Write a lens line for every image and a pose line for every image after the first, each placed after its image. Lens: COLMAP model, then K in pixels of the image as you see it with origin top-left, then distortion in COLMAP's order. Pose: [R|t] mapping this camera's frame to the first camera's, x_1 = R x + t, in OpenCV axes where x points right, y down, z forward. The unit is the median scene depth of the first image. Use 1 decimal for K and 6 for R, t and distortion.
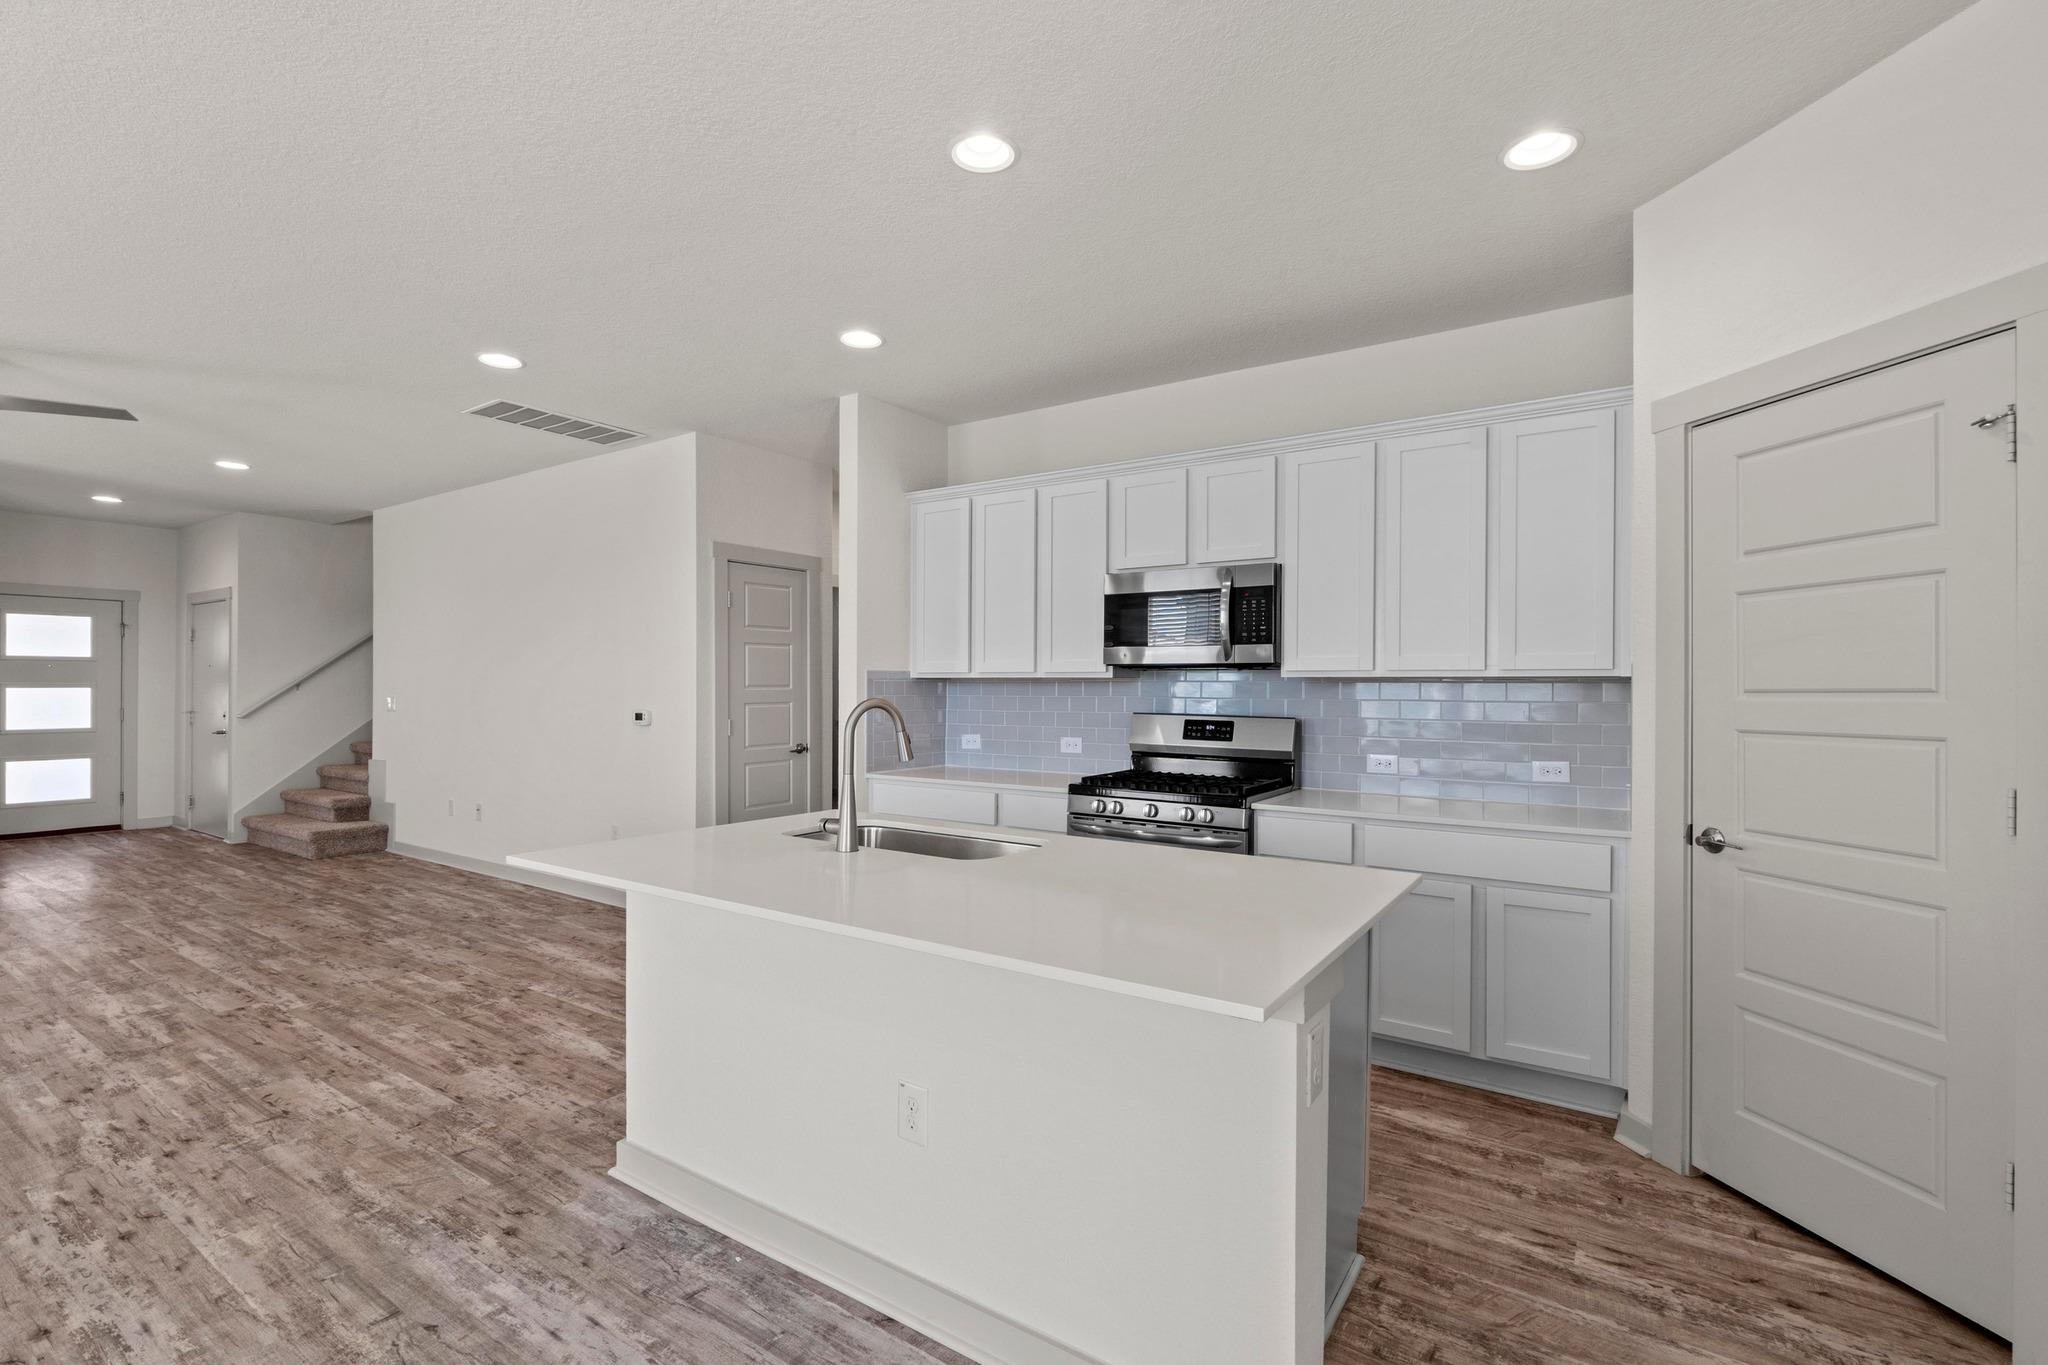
lens RADIAL K [[919.7, 0, 1013.4], [0, 919.7, 685.5], [0, 0, 1]] dist [-0.003883, -0.000267]
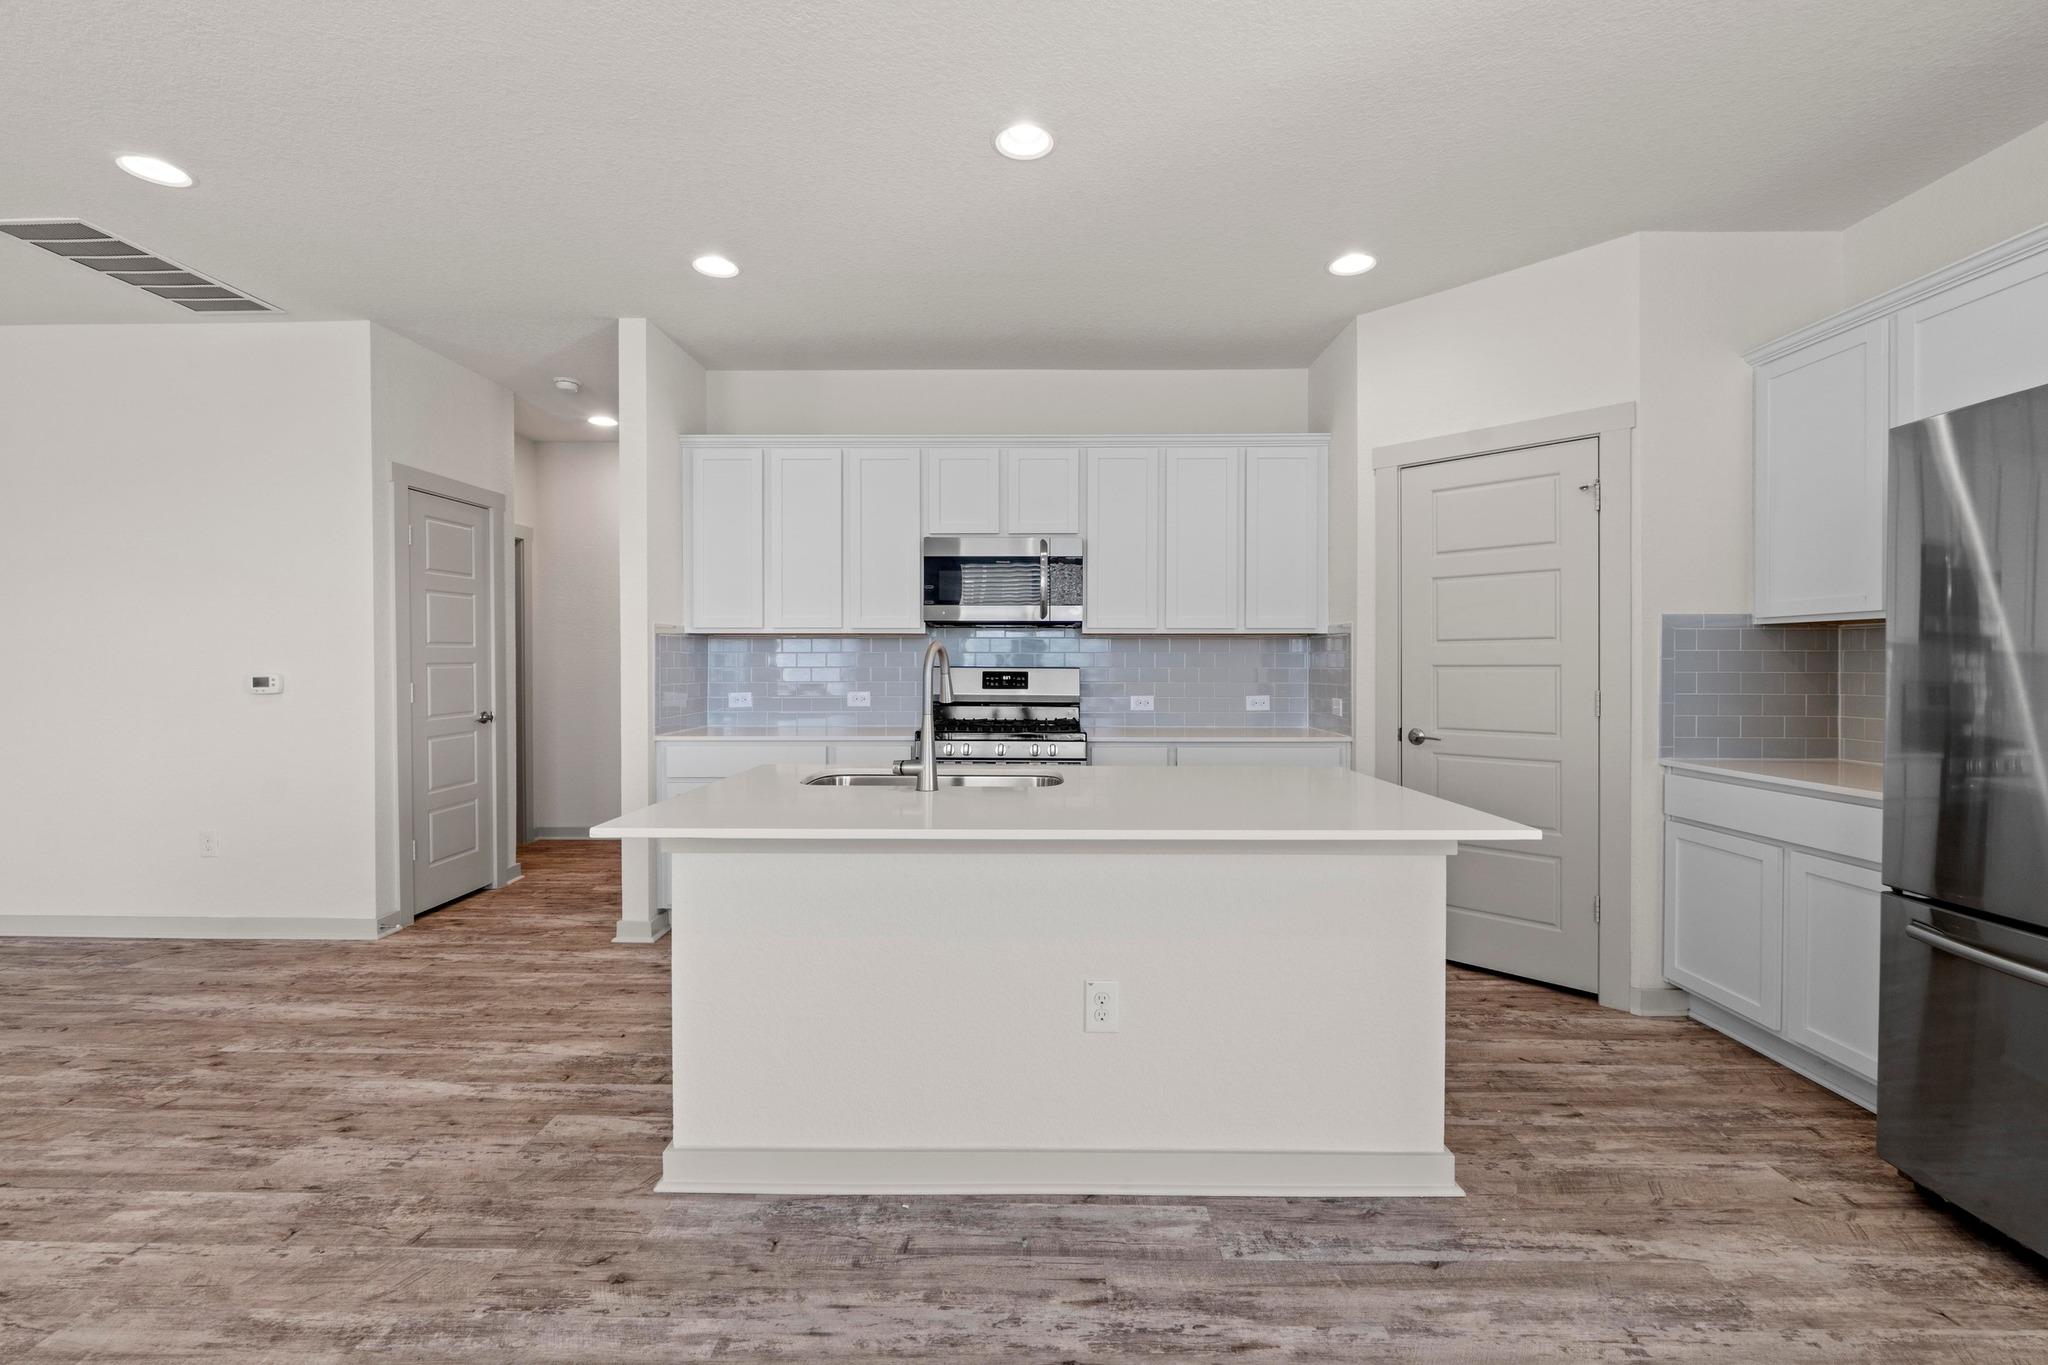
lens RADIAL K [[869.5, 0, 1021.0], [0, 869.5, 664.7], [0, 0, 1]] dist [-0.004278, -0.000139]
pose [[0.837166, -0.007625, 0.546895, -0.429691], [0.002393, 0.999944, 0.010279, 0.021637], [-0.546943, -0.007296, 0.837138, 0.096810]]
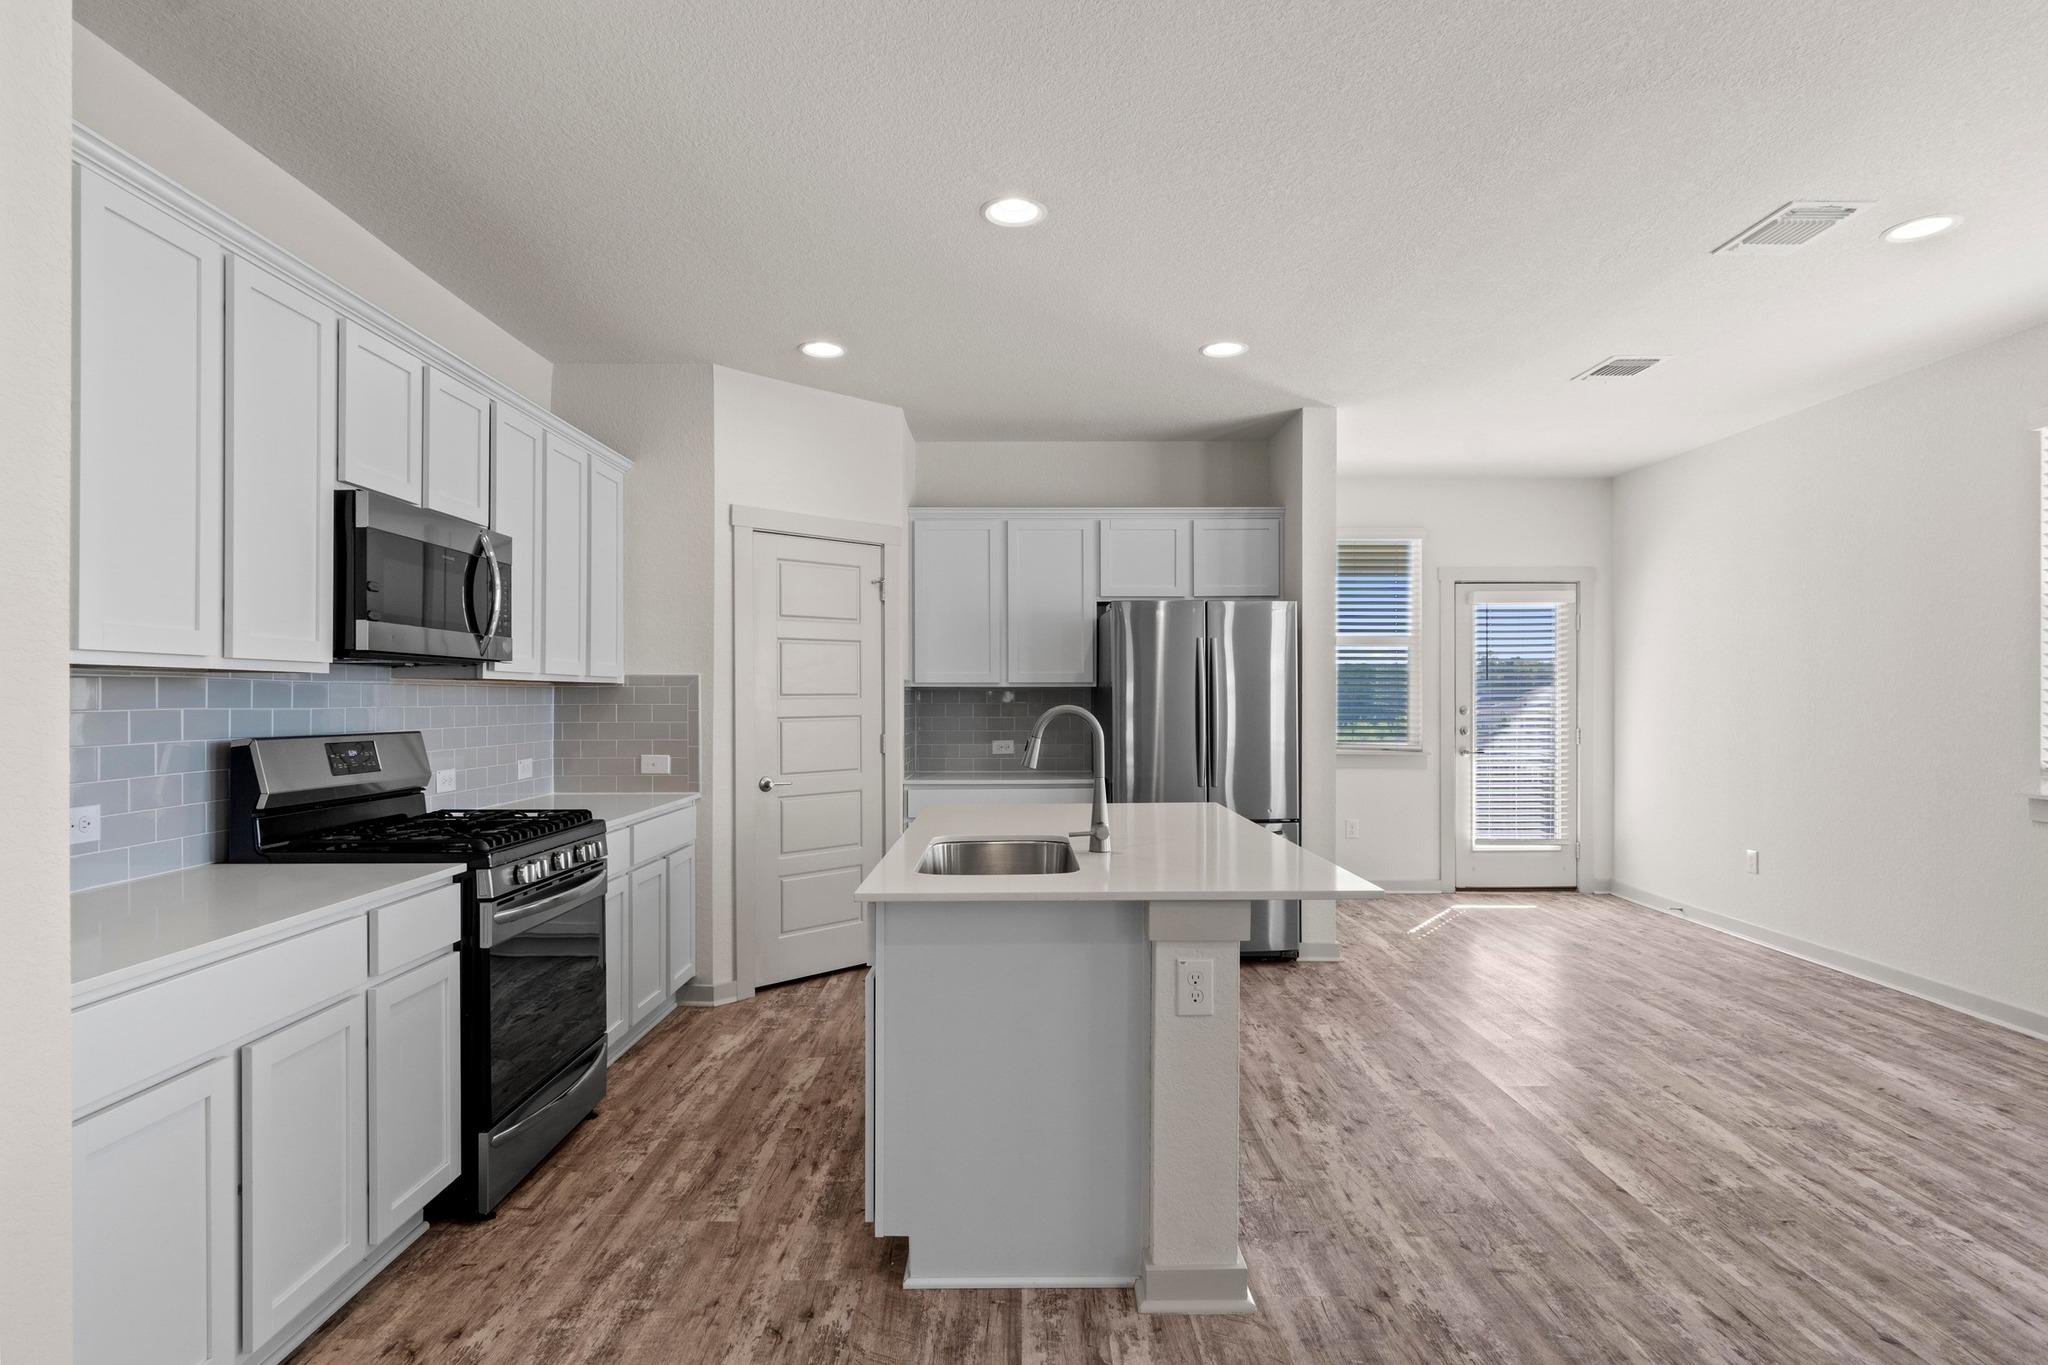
lens RADIAL K [[1066.6, 0, 1016.3], [0, 1066.6, 696.8], [0, 0, 1]] dist [-0.001774, -0.000453]
pose [[-0.560513, -0.005191, 0.828129, -0.781941], [-0.006863, 0.999975, 0.001622, 0.002279], [-0.828117, -0.004774, -0.560535, 1.219215]]
